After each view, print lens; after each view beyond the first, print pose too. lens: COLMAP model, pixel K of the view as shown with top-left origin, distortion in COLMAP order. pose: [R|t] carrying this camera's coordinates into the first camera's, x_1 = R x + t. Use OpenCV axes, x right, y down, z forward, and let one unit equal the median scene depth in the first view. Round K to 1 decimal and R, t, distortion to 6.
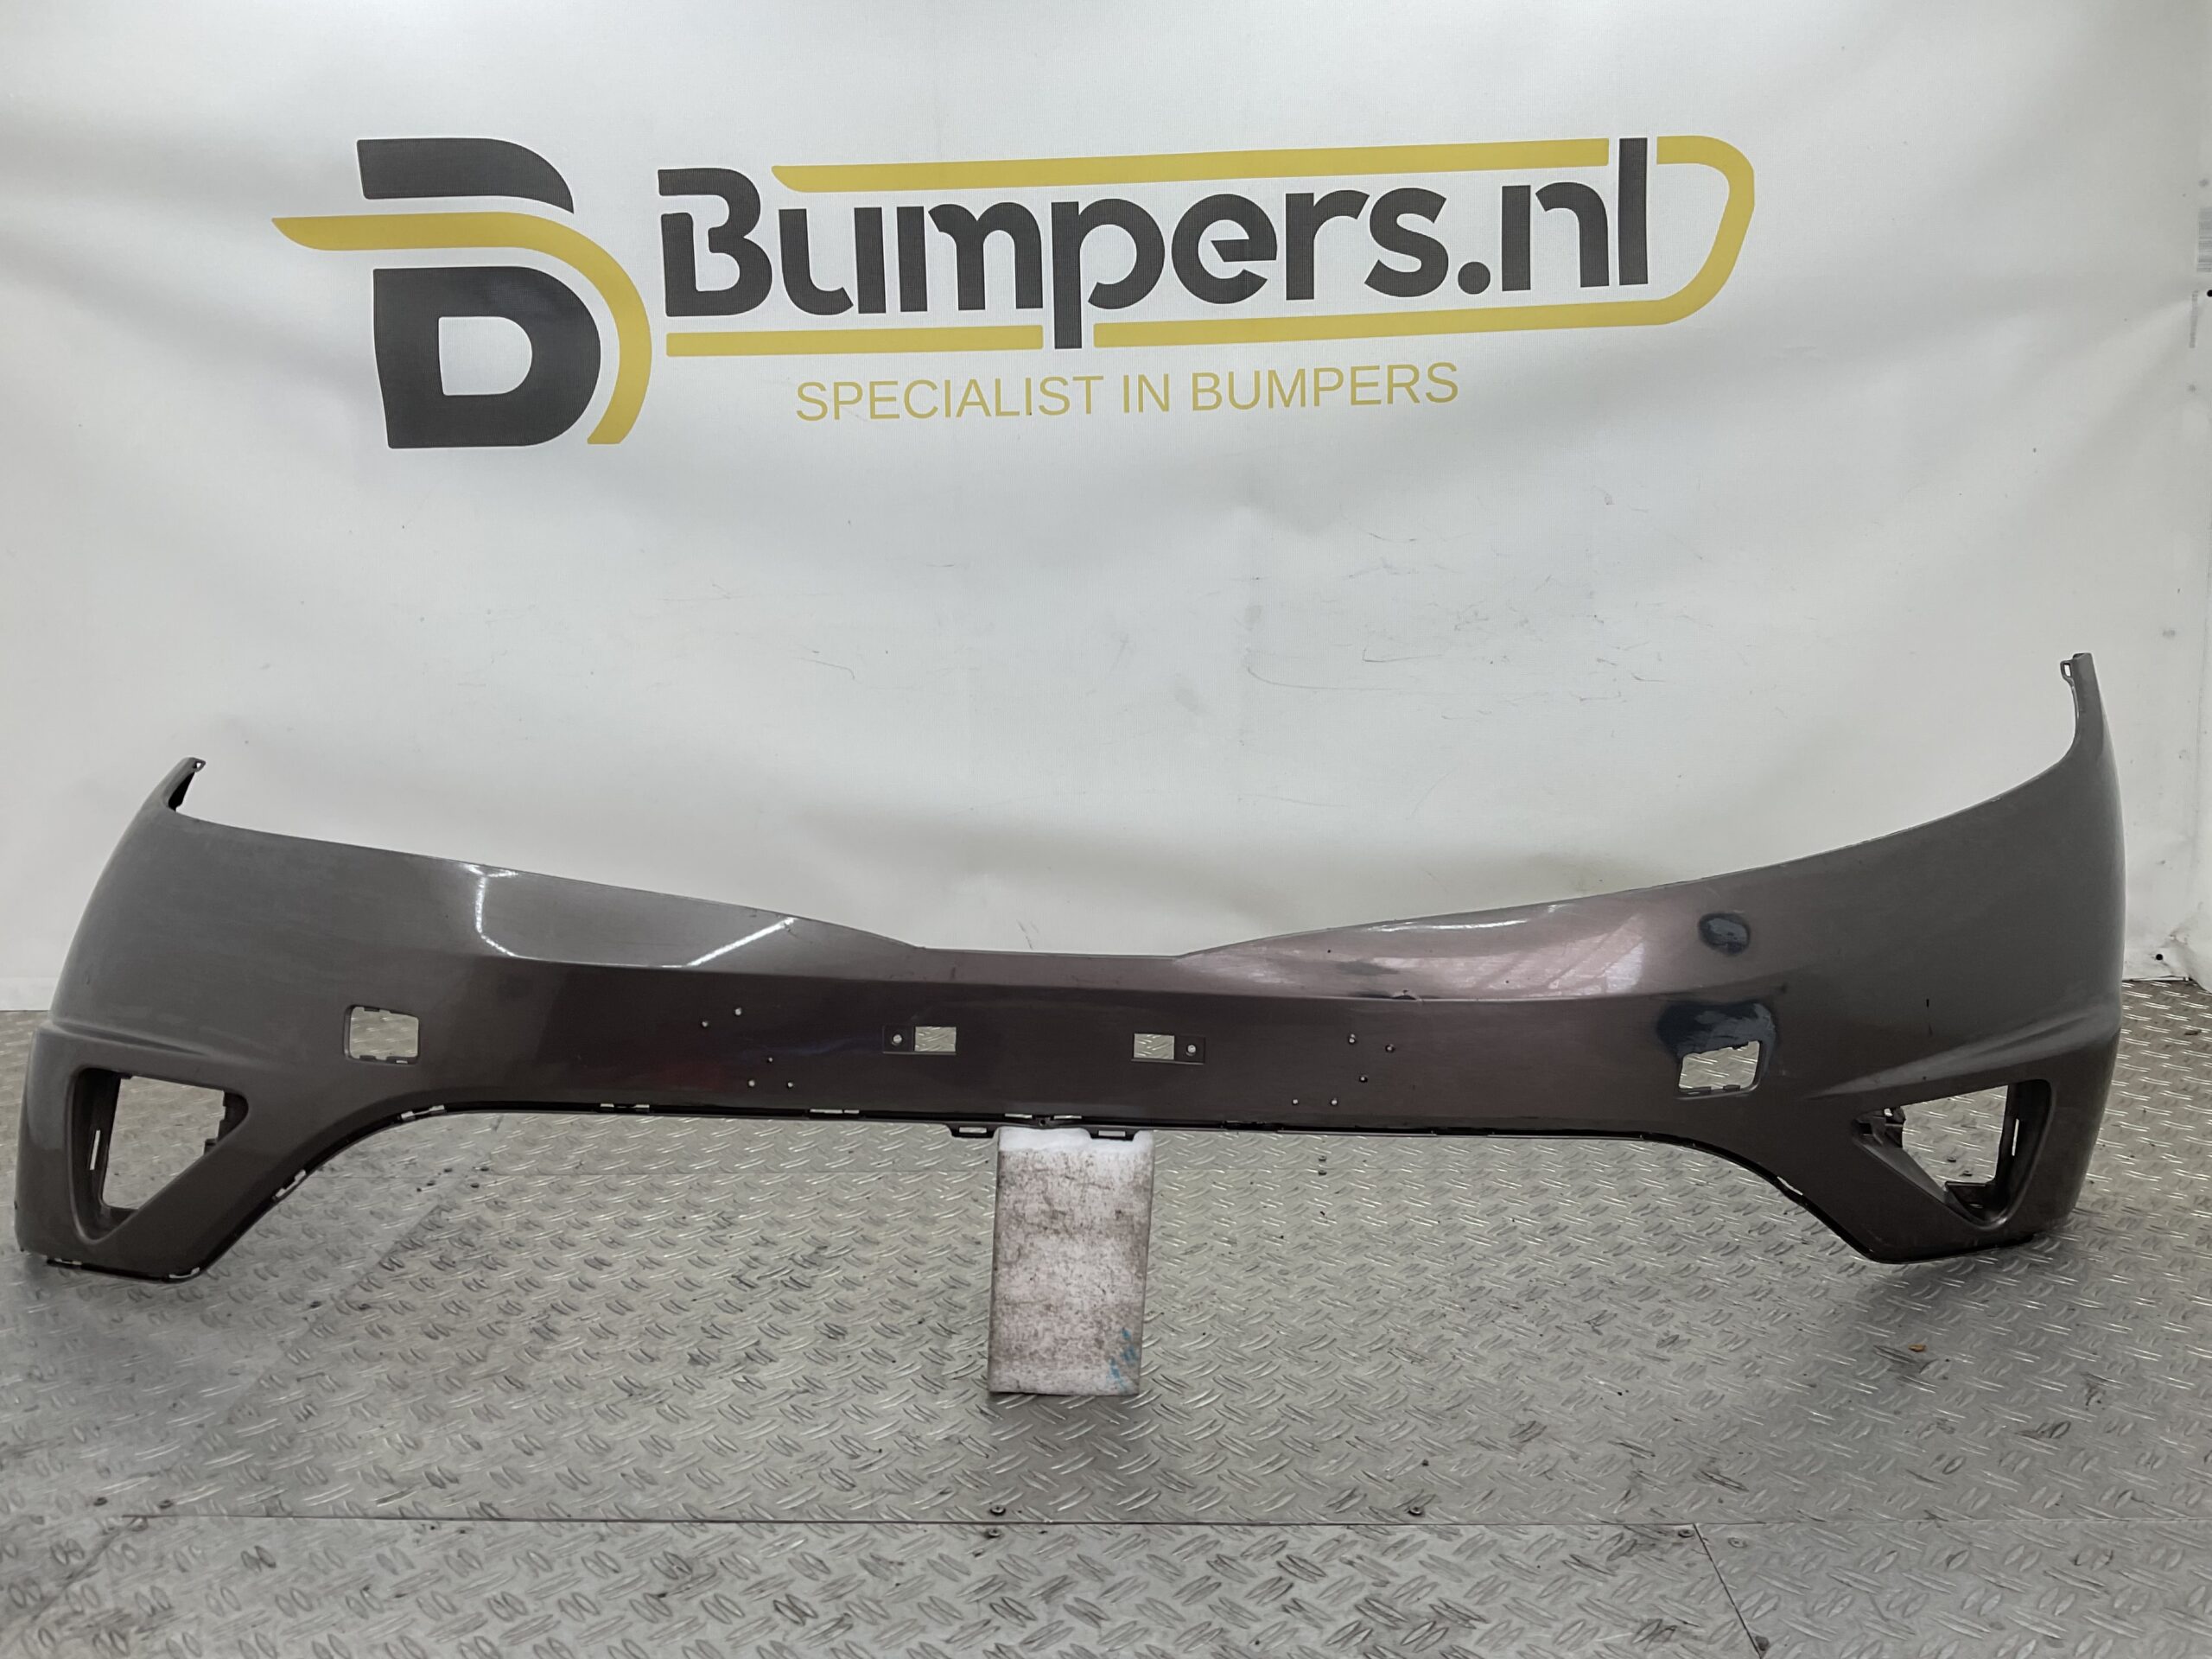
lens RADIAL K [[1715.9, 0, 1053.7], [0, 1715.9, 839.6], [0, 0, 1]] dist [0.095113, -0.164767]
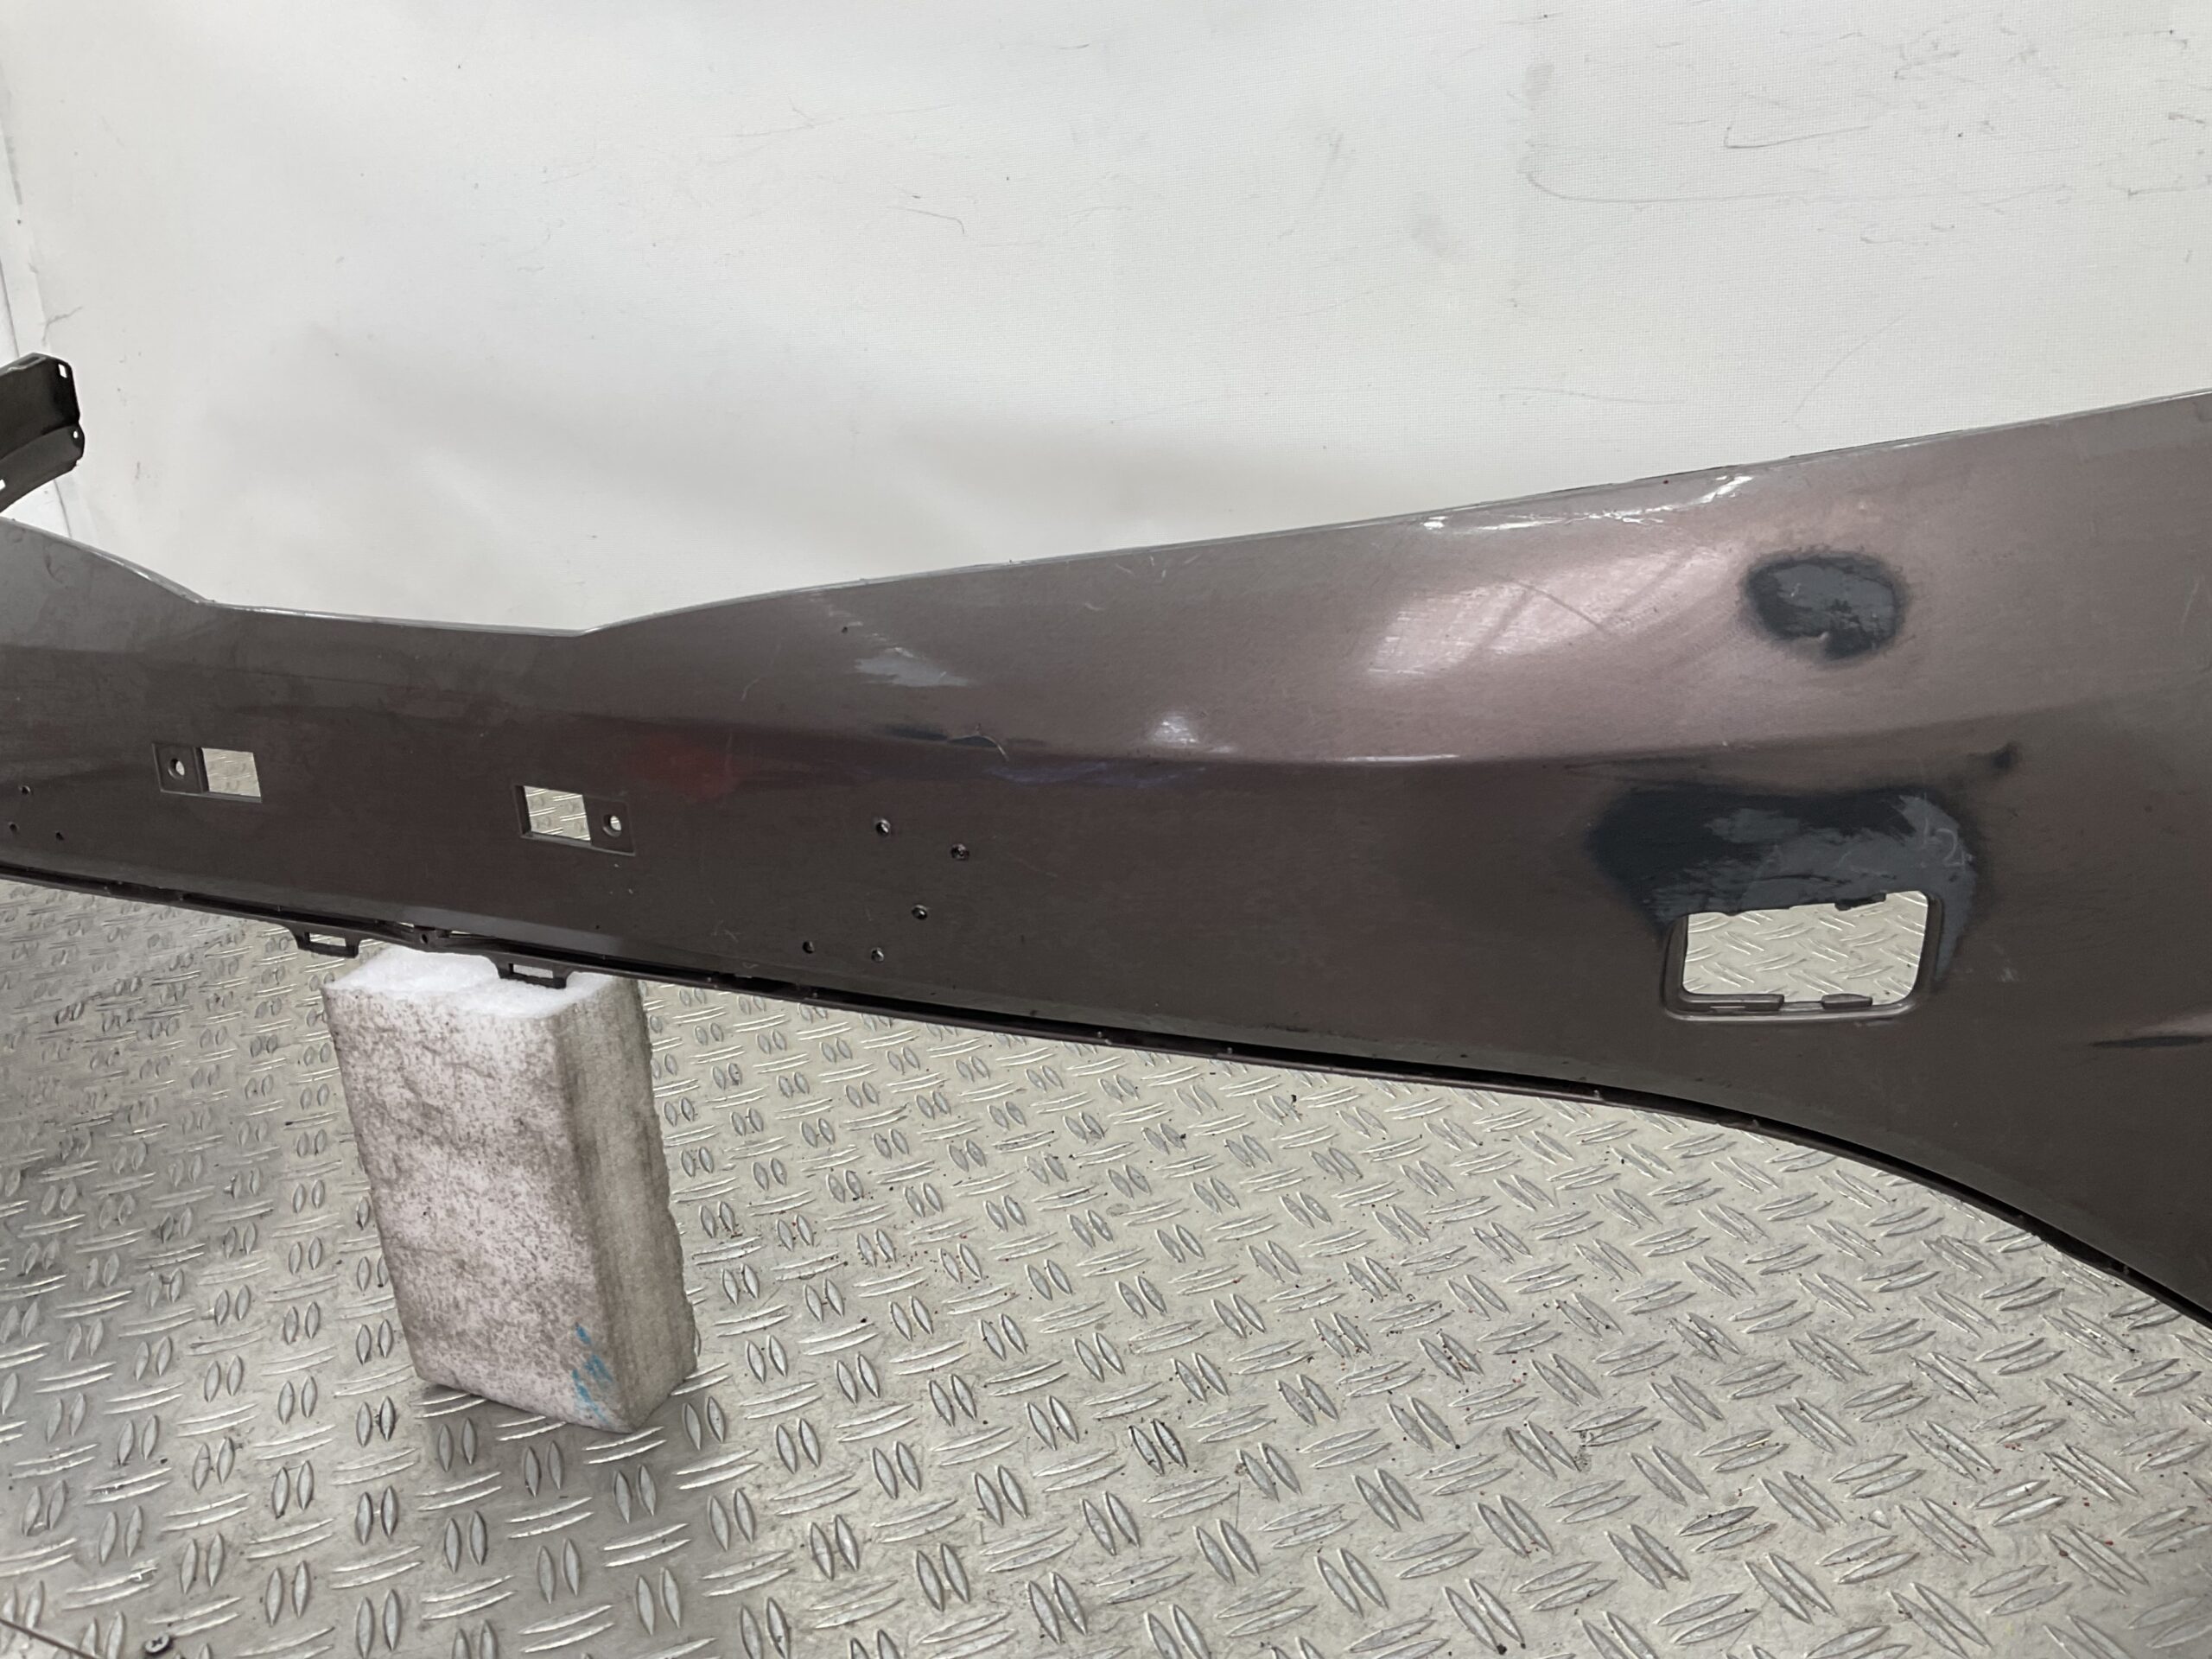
lens RADIAL K [[1739.5, 0, 1114.4], [0, 1739.5, 822.5], [0, 0, 1]] dist [0.045290, -0.077041]
pose [[0.926823, 0.066548, -0.369554, 0.385680], [-0.002211, 0.985120, 0.171851, 0.035767], [0.375492, -0.158459, 0.913180, 0.590431]]
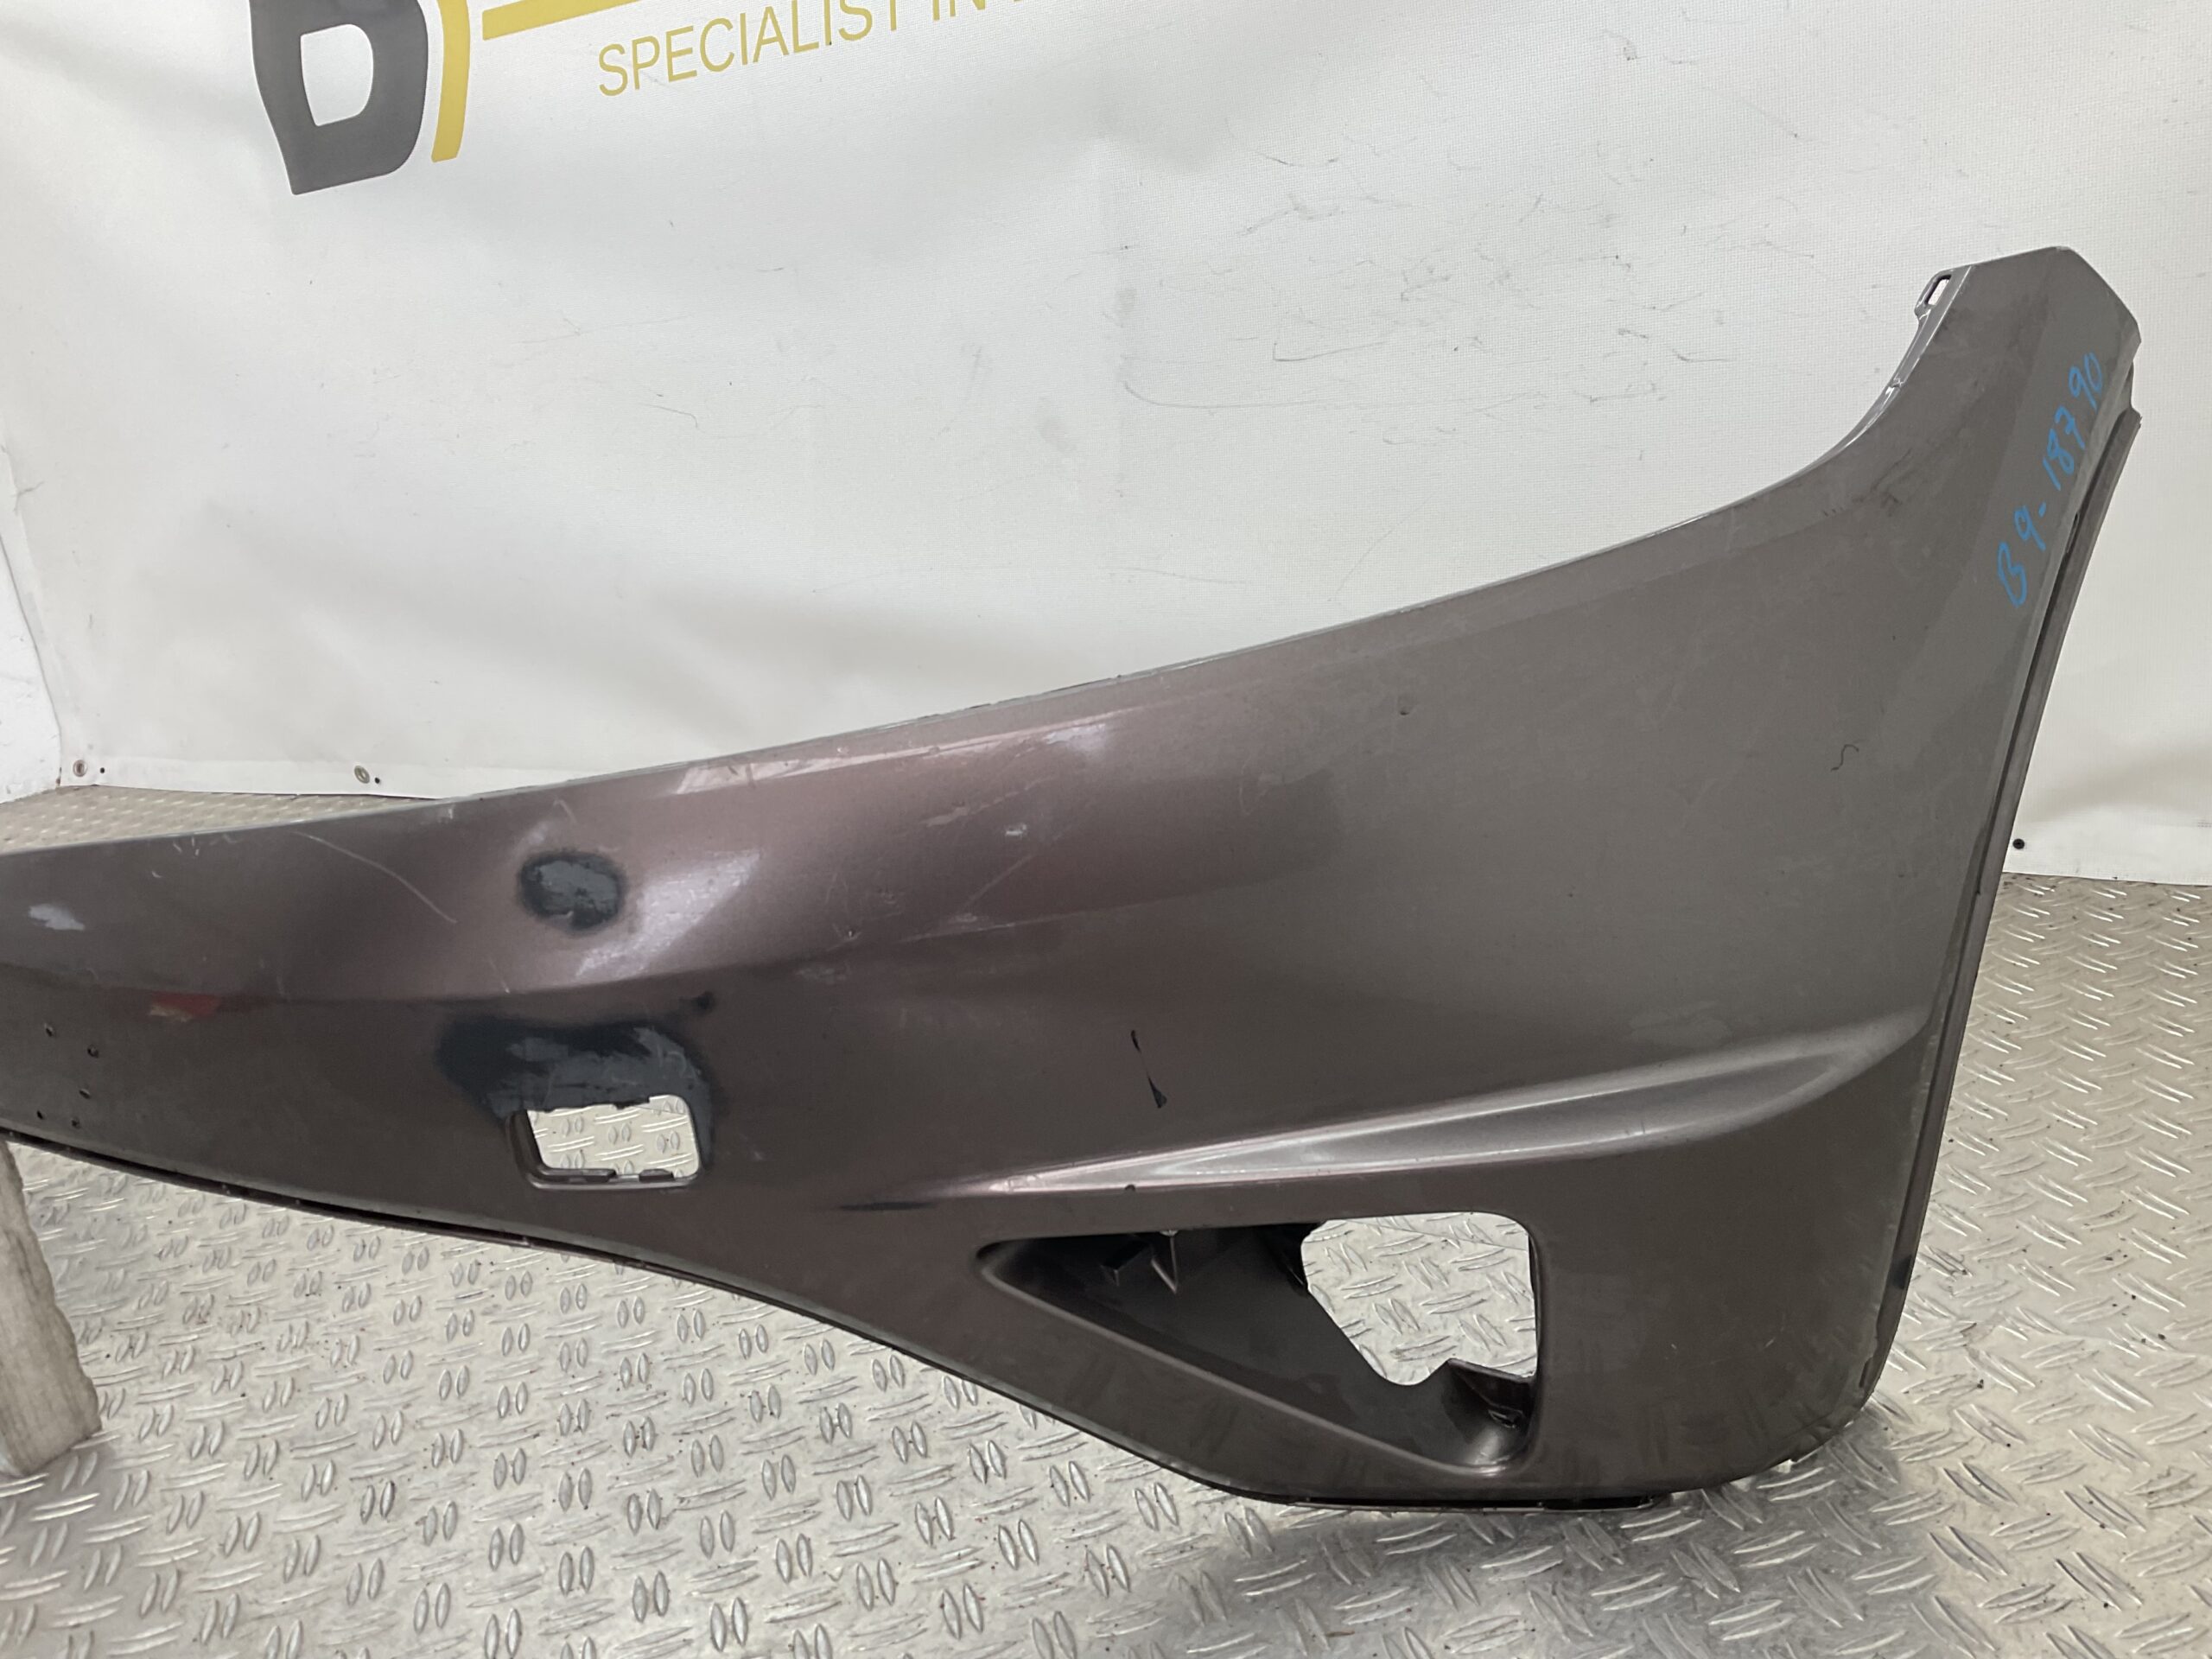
lens RADIAL K [[1739.5, 0, 1114.4], [0, 1739.5, 822.5], [0, 0, 1]] dist [0.045290, -0.077041]
pose [[0.890750, 0.048460, -0.451902, 0.758913], [0.015258, 0.990550, 0.136299, -0.033857], [0.454237, -0.128303, 0.881593, 0.616521]]
